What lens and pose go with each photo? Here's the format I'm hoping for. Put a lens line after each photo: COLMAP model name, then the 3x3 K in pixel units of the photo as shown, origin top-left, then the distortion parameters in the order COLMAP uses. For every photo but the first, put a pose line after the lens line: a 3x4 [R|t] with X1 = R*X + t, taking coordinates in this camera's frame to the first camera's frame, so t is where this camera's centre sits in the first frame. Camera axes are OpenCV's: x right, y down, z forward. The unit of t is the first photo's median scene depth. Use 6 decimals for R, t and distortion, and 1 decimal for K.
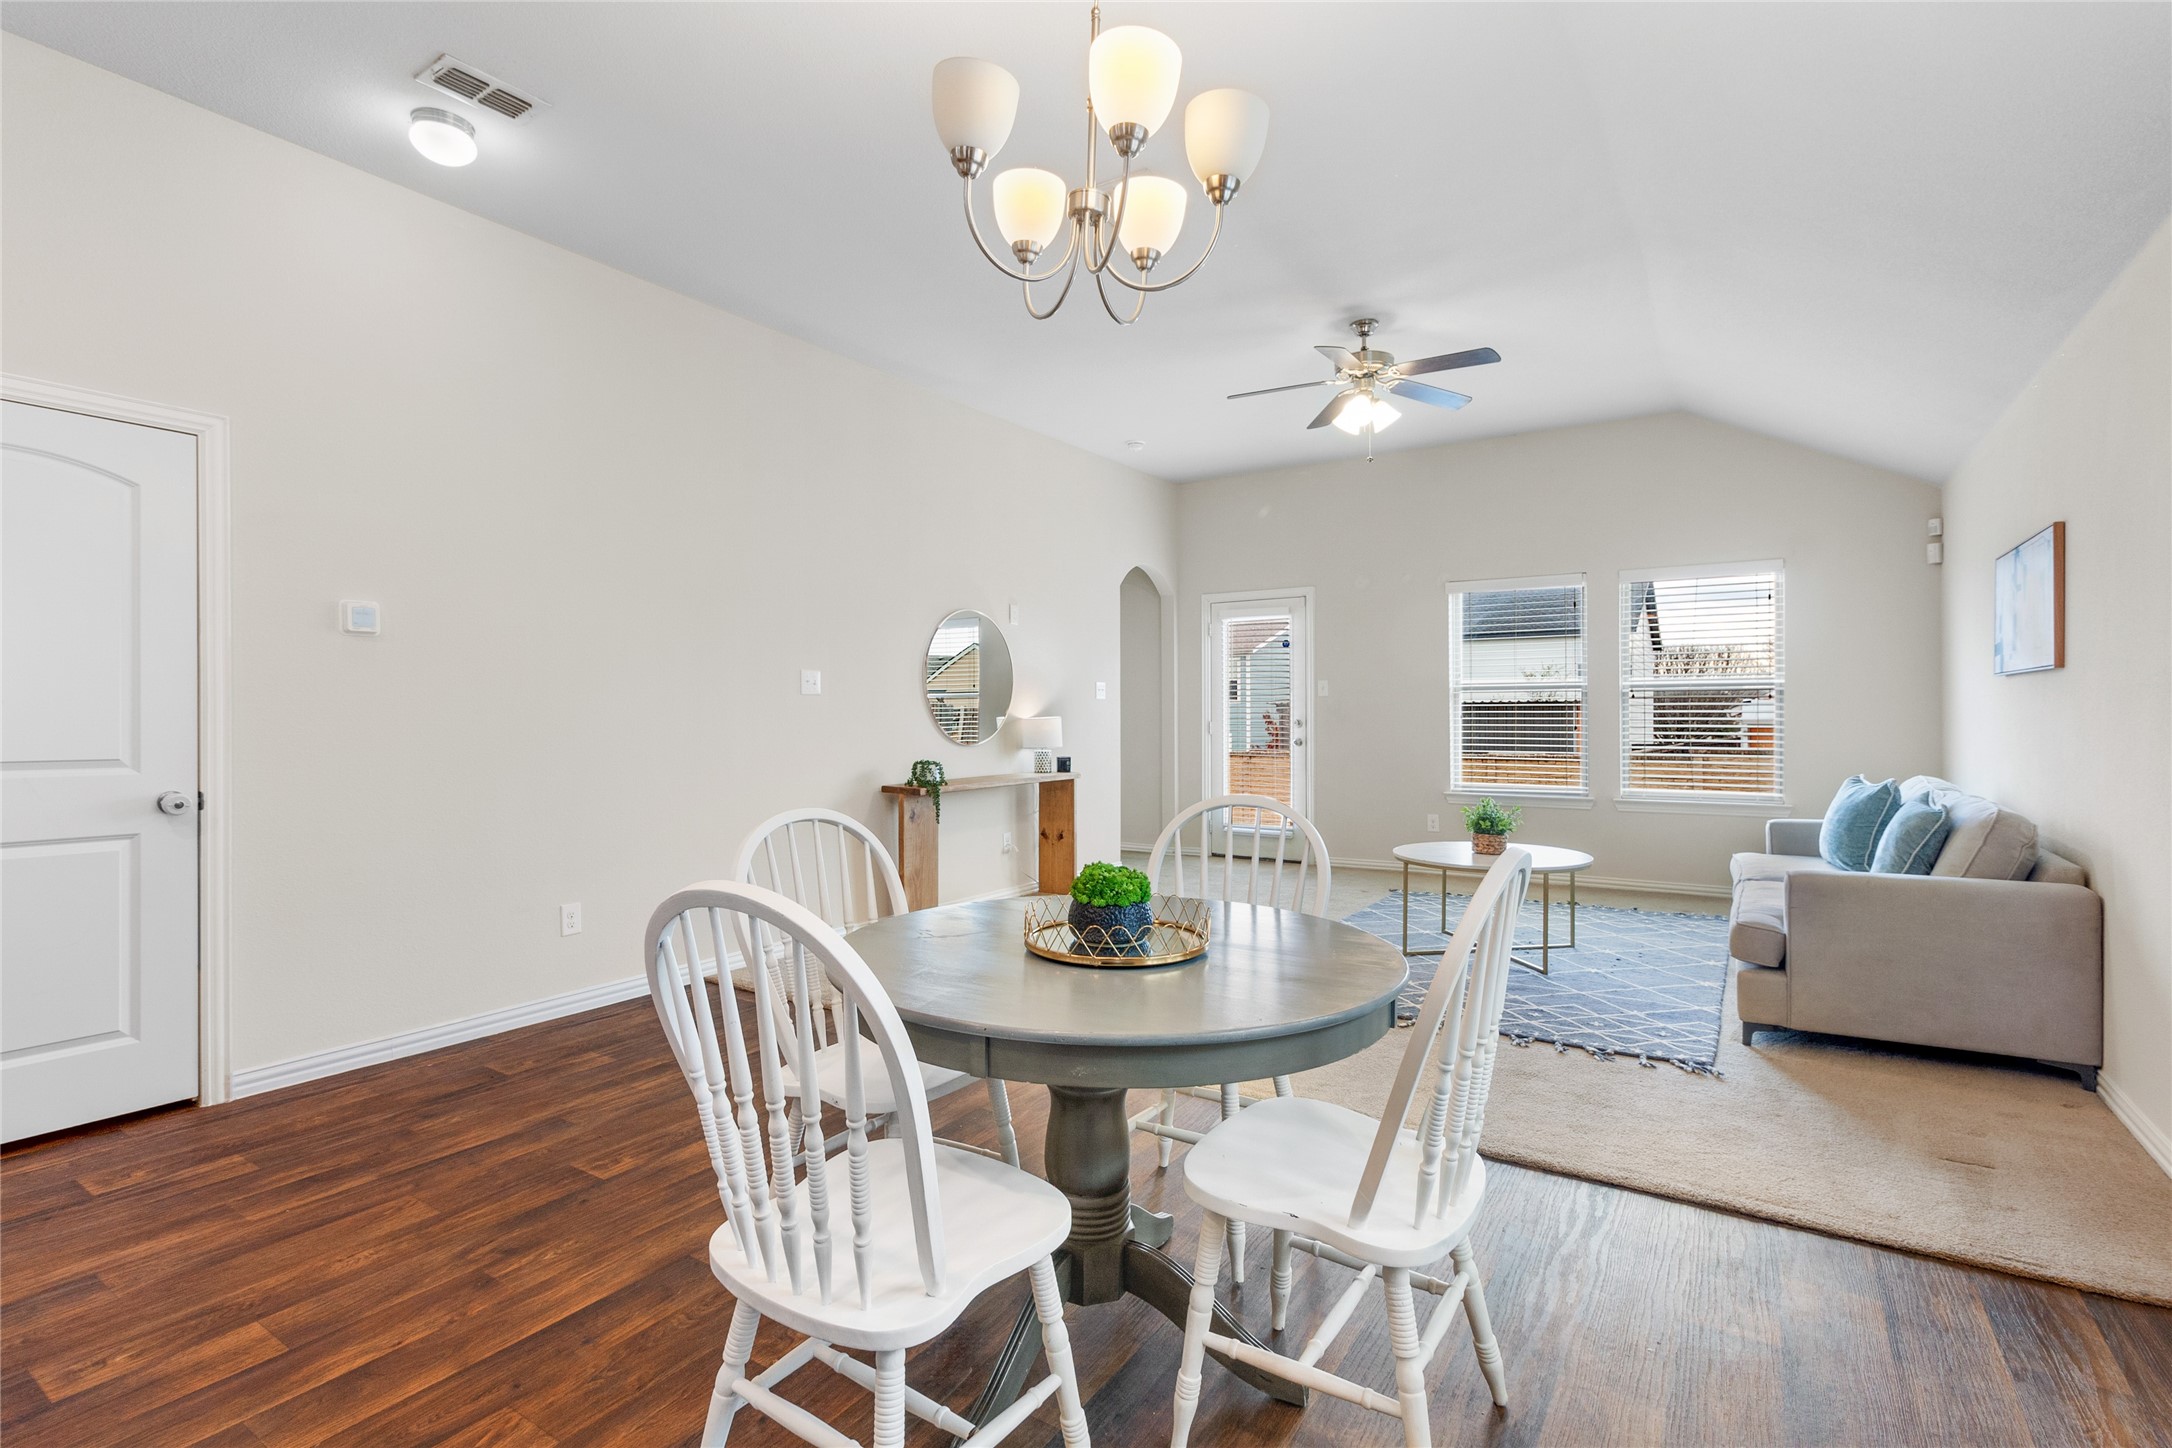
lens RADIAL K [[1016.4, 0, 1089.6], [0, 1016.4, 717.6], [0, 0, 1]] dist [0.000288, 0.000497]
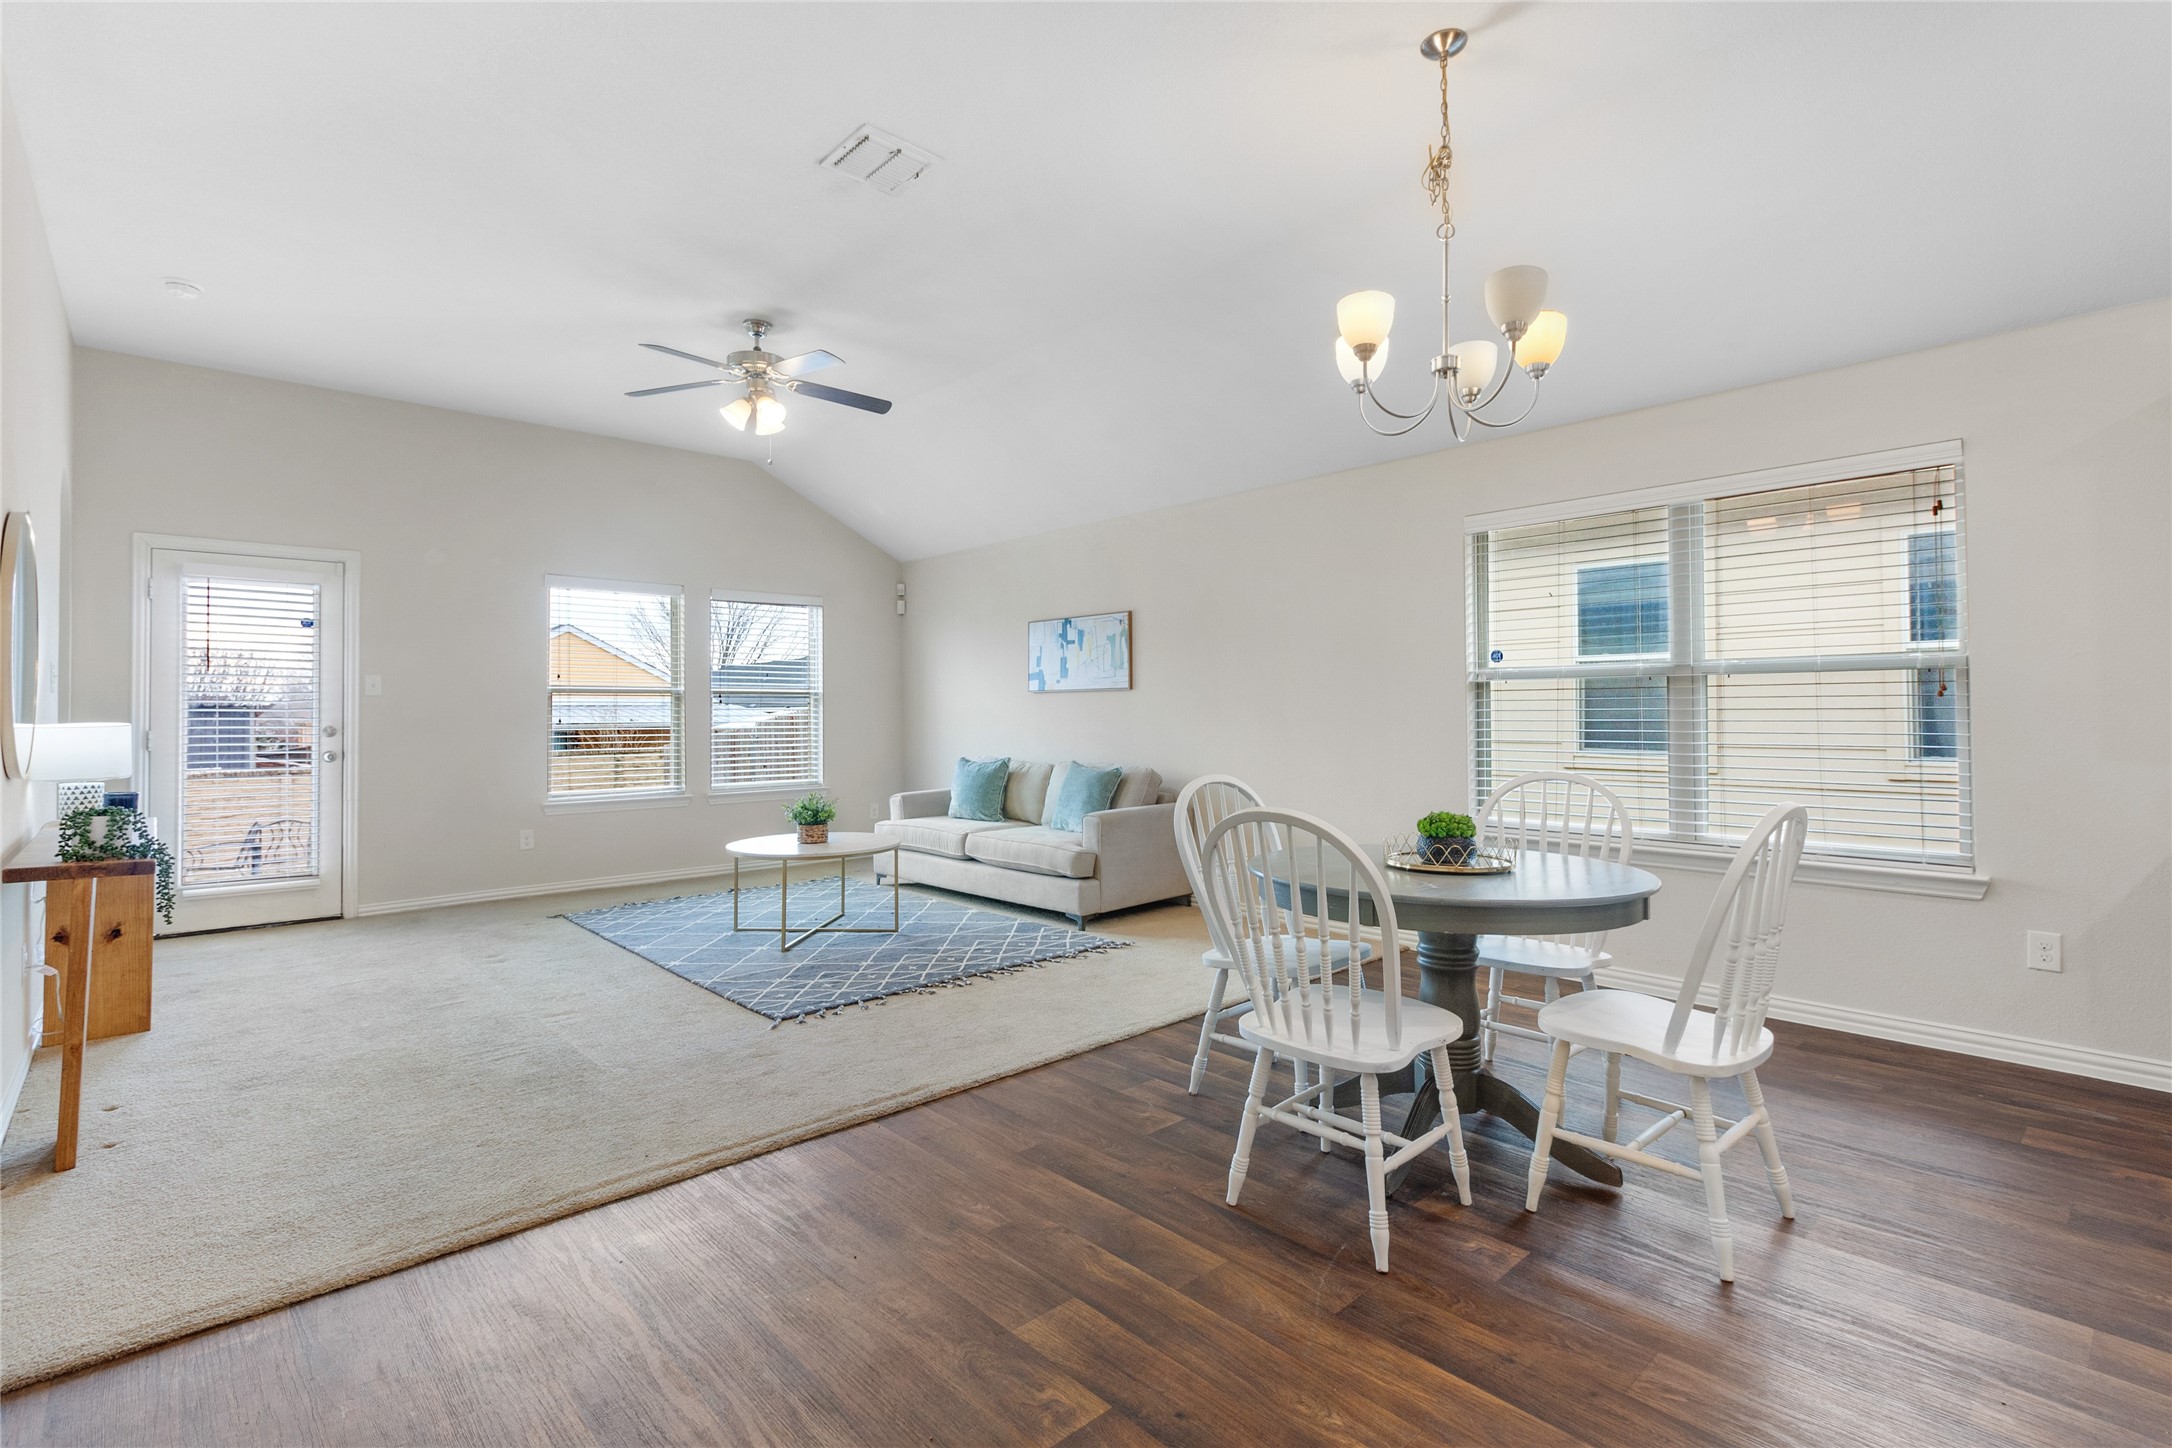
lens RADIAL K [[1009.4, 0, 1083.5], [0, 1009.4, 695.2], [0, 0, 1]] dist [0.002607, 0.000252]
pose [[0.246546, 0.020741, 0.968909, -0.629117], [0.008380, 0.999688, -0.023532, 0.002503], [-0.969095, 0.013921, 0.246295, 0.470722]]
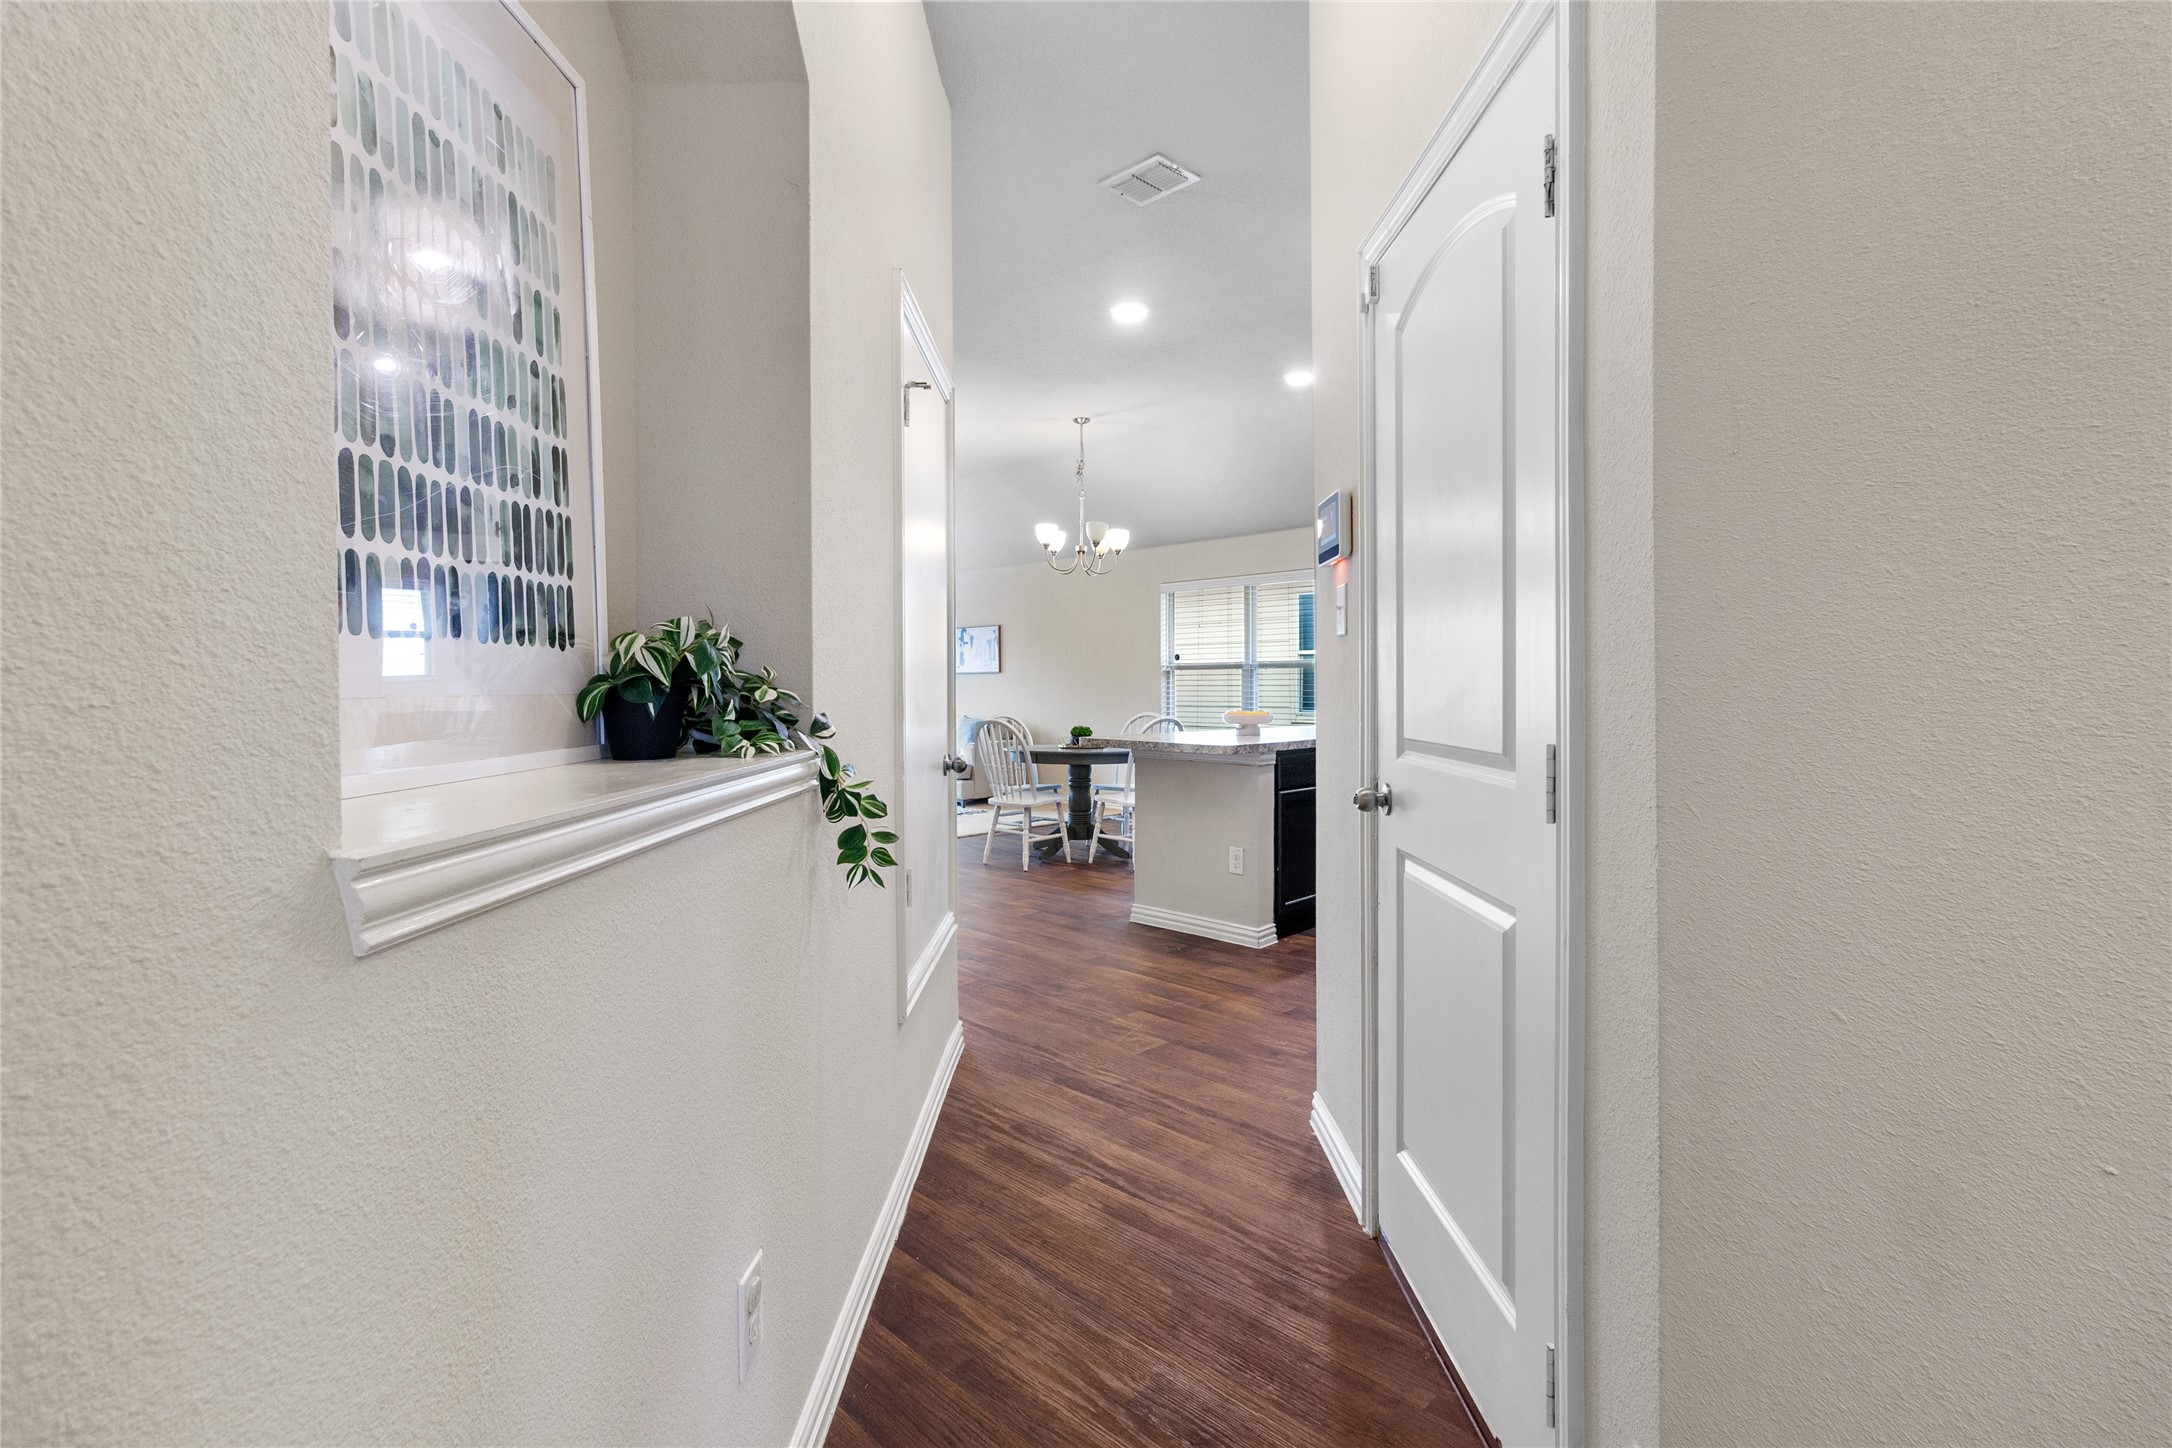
lens RADIAL K [[1009.4, 0, 1083.5], [0, 1009.4, 695.2], [0, 0, 1]] dist [0.002607, 0.000252]
pose [[0.202491, -0.004306, 0.979275, -1.482353], [0.007099, 0.999971, 0.002929, 0.008991], [-0.979258, 0.006359, 0.202515, 0.099106]]
